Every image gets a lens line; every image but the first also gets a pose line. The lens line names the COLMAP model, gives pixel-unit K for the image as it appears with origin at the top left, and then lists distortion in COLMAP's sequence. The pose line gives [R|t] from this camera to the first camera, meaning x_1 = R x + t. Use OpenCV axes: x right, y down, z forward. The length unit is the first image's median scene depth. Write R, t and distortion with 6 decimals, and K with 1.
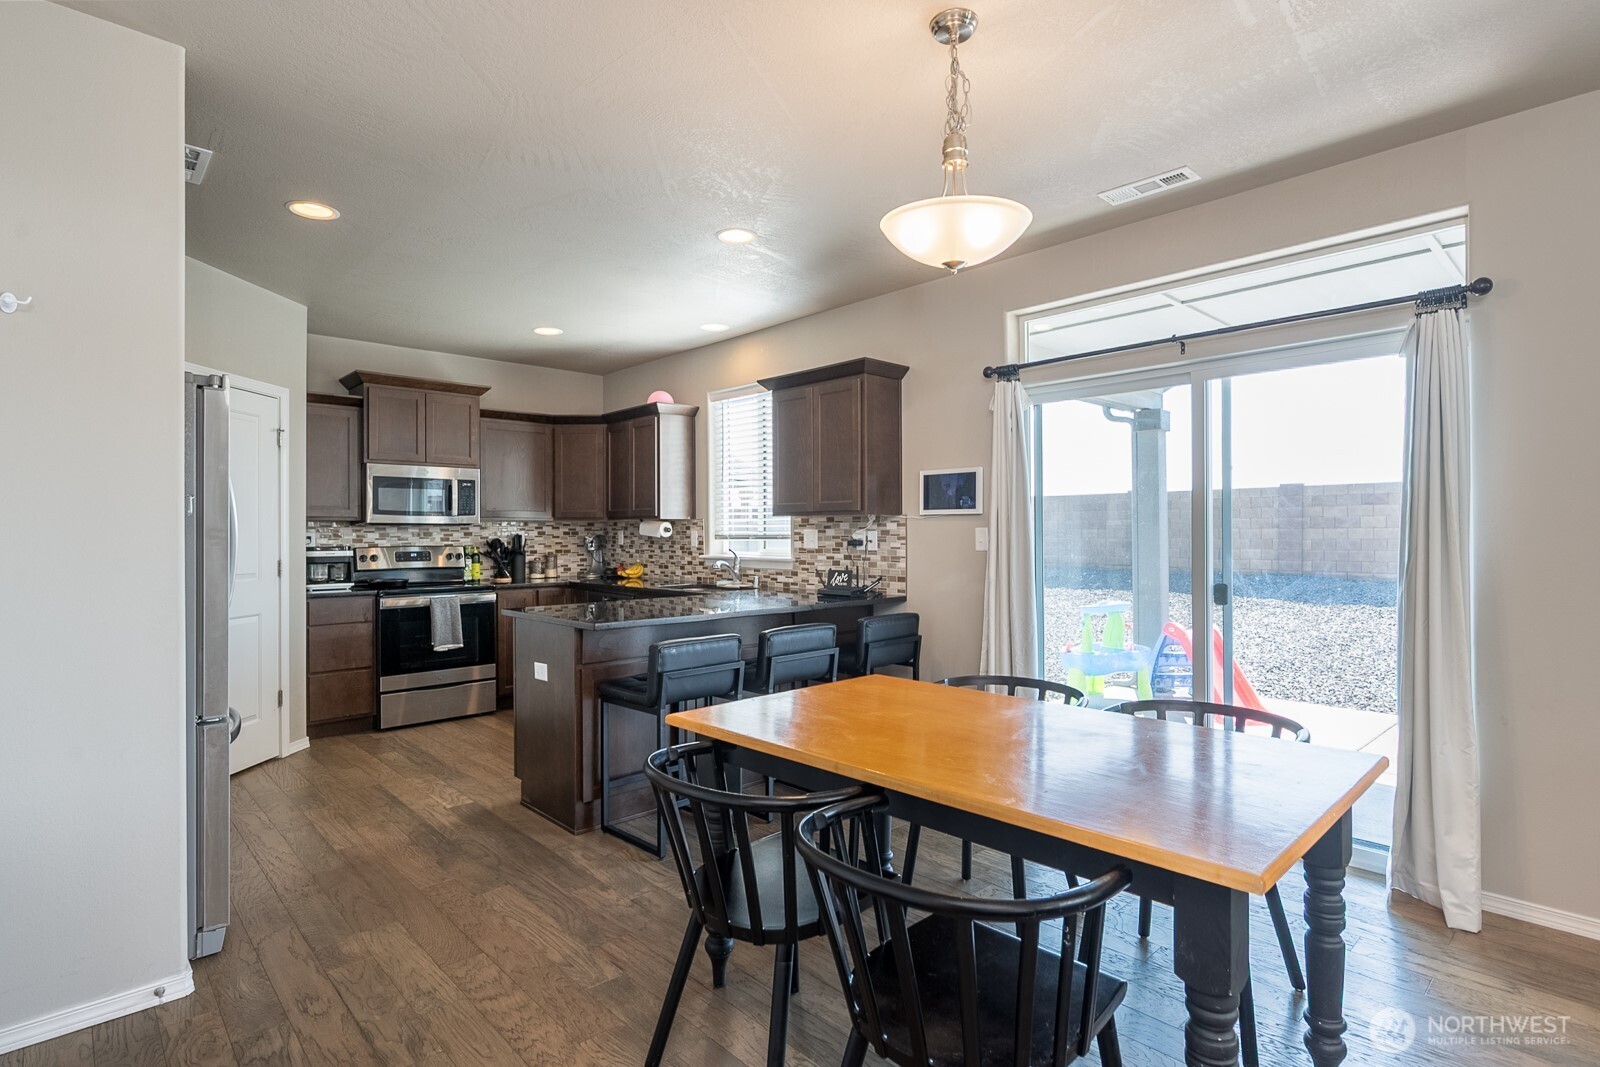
lens RADIAL K [[810.6, 0, 791.0], [0, 810.6, 534.1], [0, 0, 1]] dist [0.005056, 0.000346]
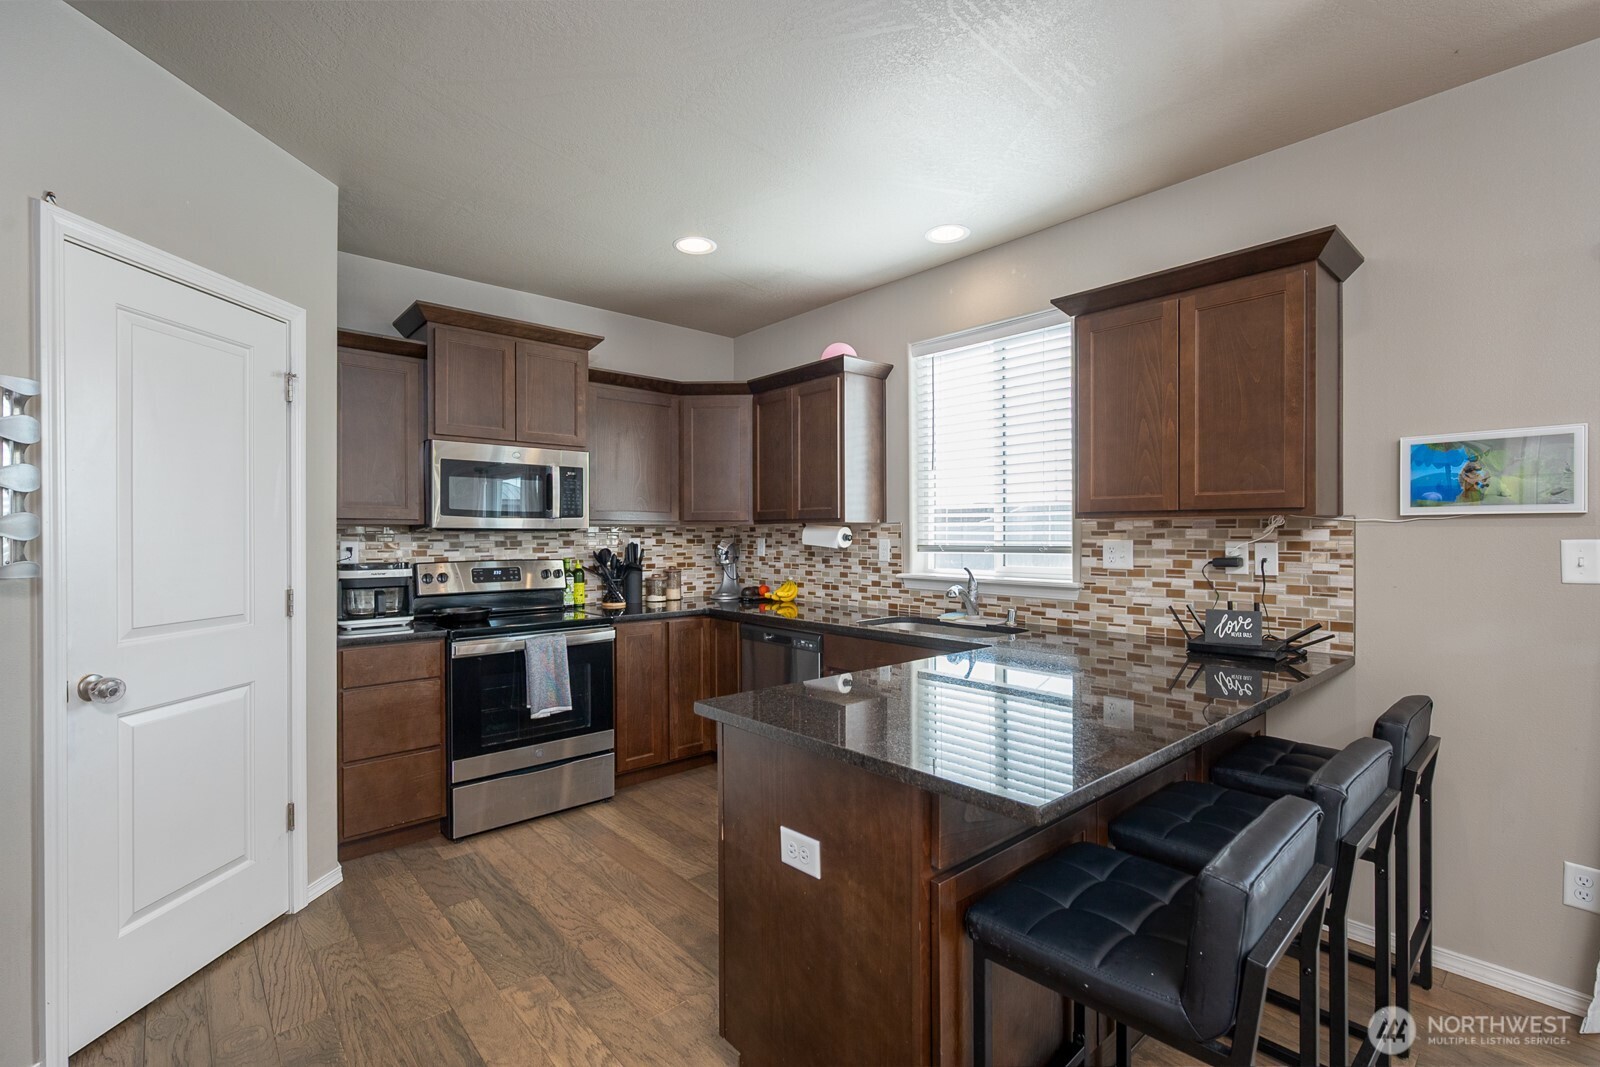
lens RADIAL K [[717.2, 0, 791.0], [0, 717.2, 539.5], [0, 0, 1]] dist [0.009305, 0.000279]
pose [[0.999767, 0.001489, -0.021526, -0.209139], [-0.001396, 0.999989, 0.004376, -0.007170], [0.021532, -0.004345, 0.999759, 0.404652]]
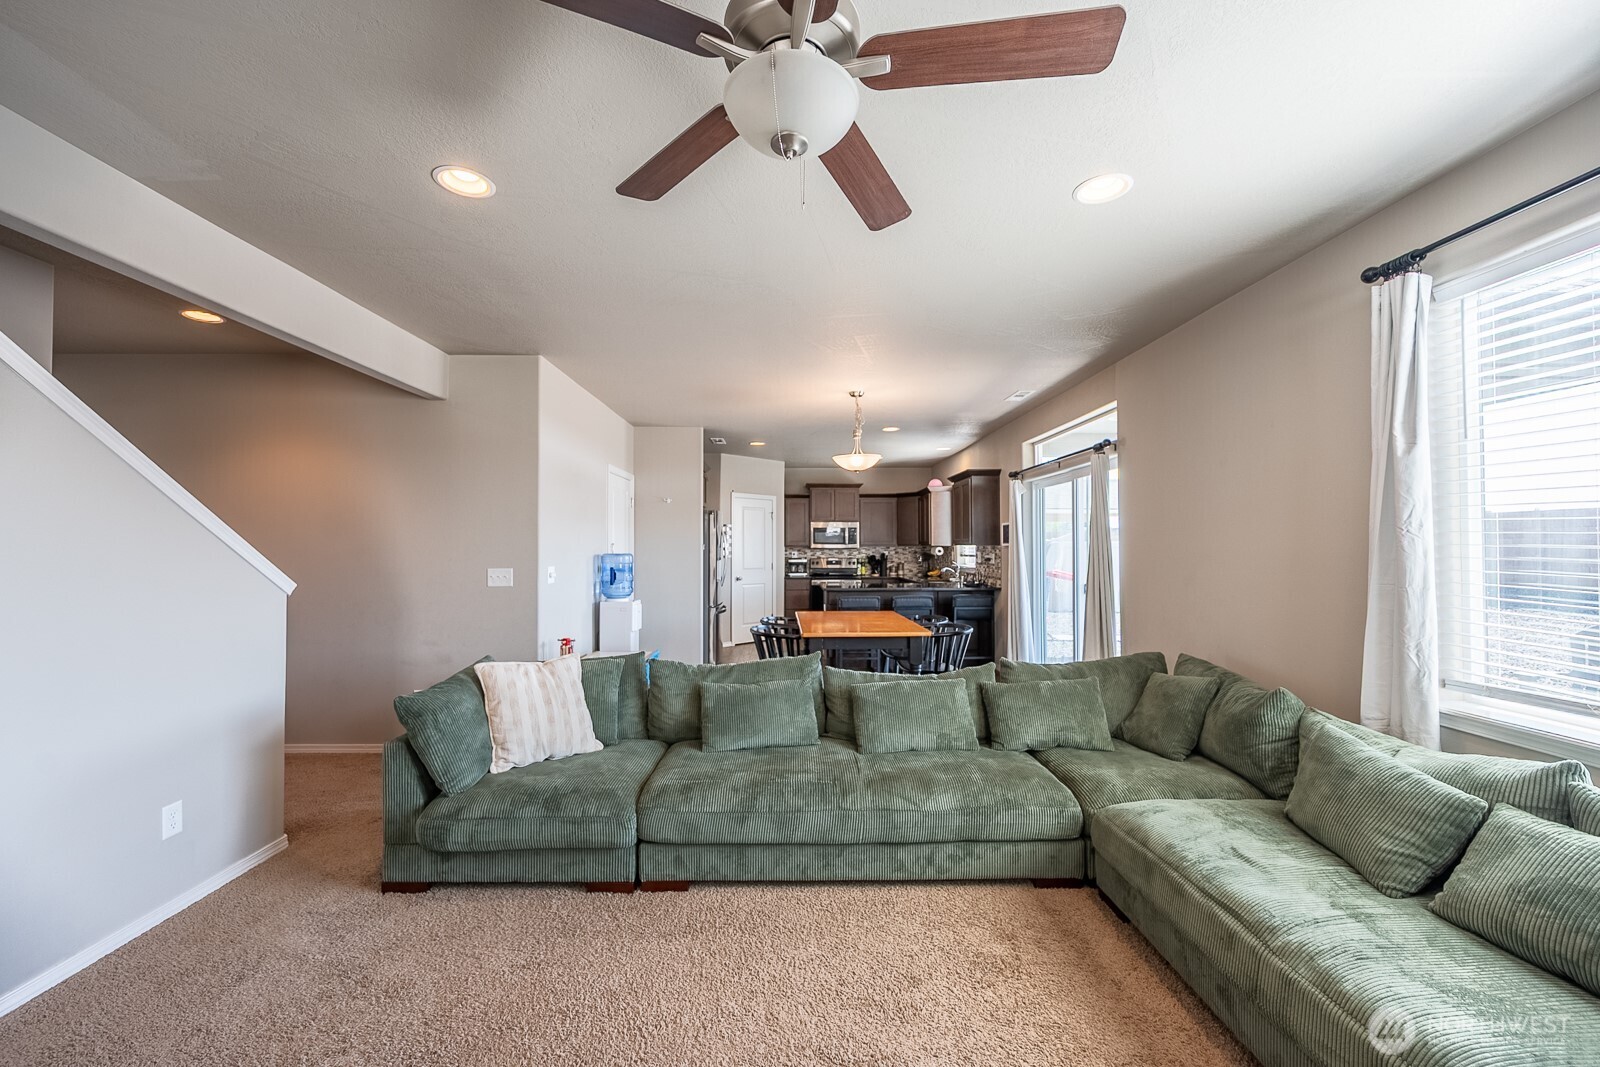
lens RADIAL K [[642.4, 0, 791.7], [0, 642.4, 540.1], [0, 0, 1]] dist [0.000409, -0.000986]
pose [[0.734872, -0.004696, -0.678189, 0.686731], [-0.005009, 0.999911, -0.012351, -0.012747], [0.678187, 0.012474, 0.734783, -0.389527]]
